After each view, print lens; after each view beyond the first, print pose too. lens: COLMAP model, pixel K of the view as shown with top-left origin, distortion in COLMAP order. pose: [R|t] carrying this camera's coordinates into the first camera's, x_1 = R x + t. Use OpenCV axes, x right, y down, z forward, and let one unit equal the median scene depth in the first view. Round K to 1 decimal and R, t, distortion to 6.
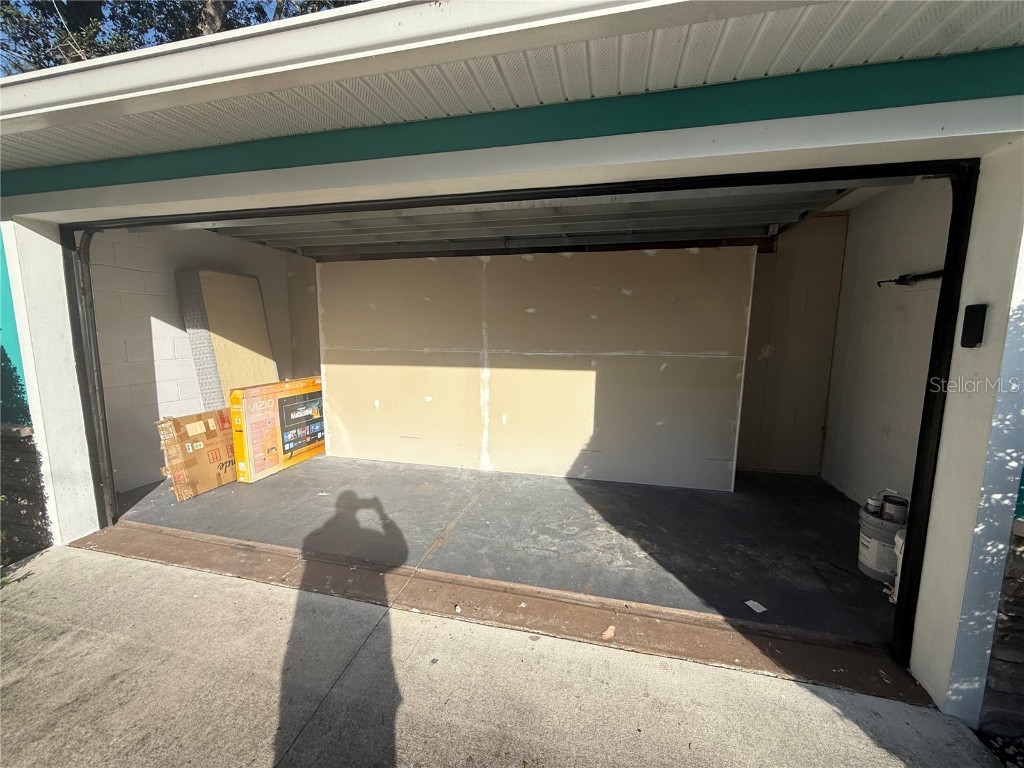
lens RADIAL K [[410.2, 0, 508.8], [0, 410.2, 382.5], [0, 0, 1]] dist [-0.001493, 0.000362]
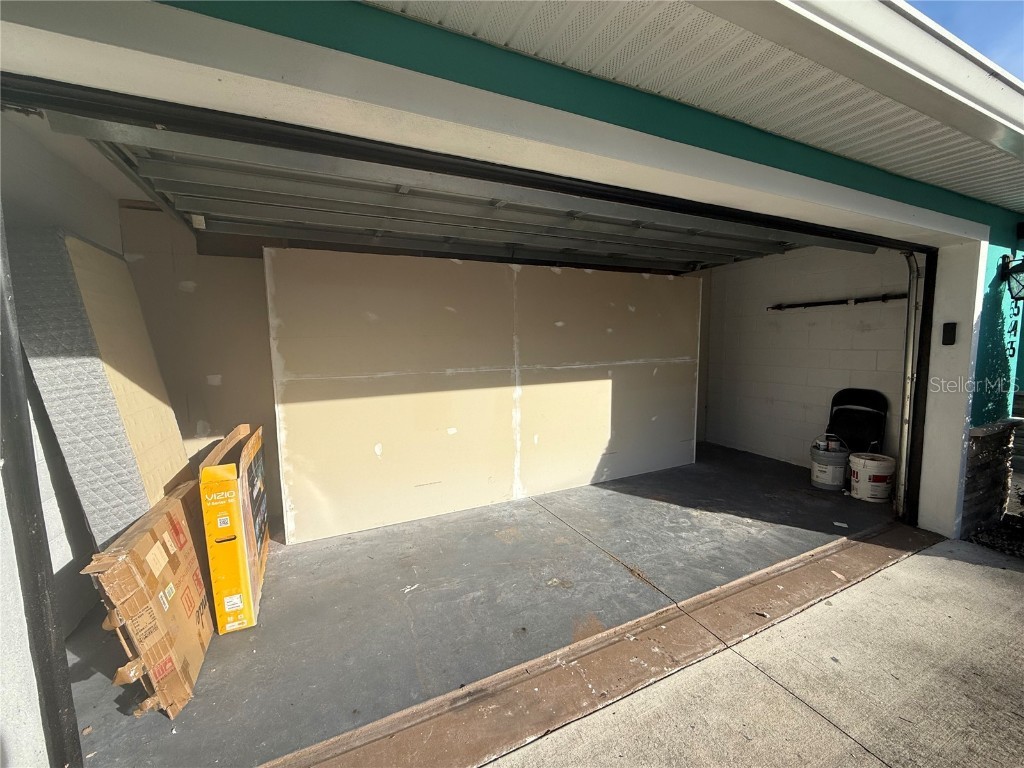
lens RADIAL K [[410.2, 0, 510.0], [0, 410.2, 383.7], [0, 0, 1]] dist [-0.001493, 0.000362]
pose [[0.772796, -0.084824, 0.628961, -0.710248], [0.103684, 0.994588, 0.006739, -0.054572], [-0.626128, 0.060005, 0.777408, 0.334886]]
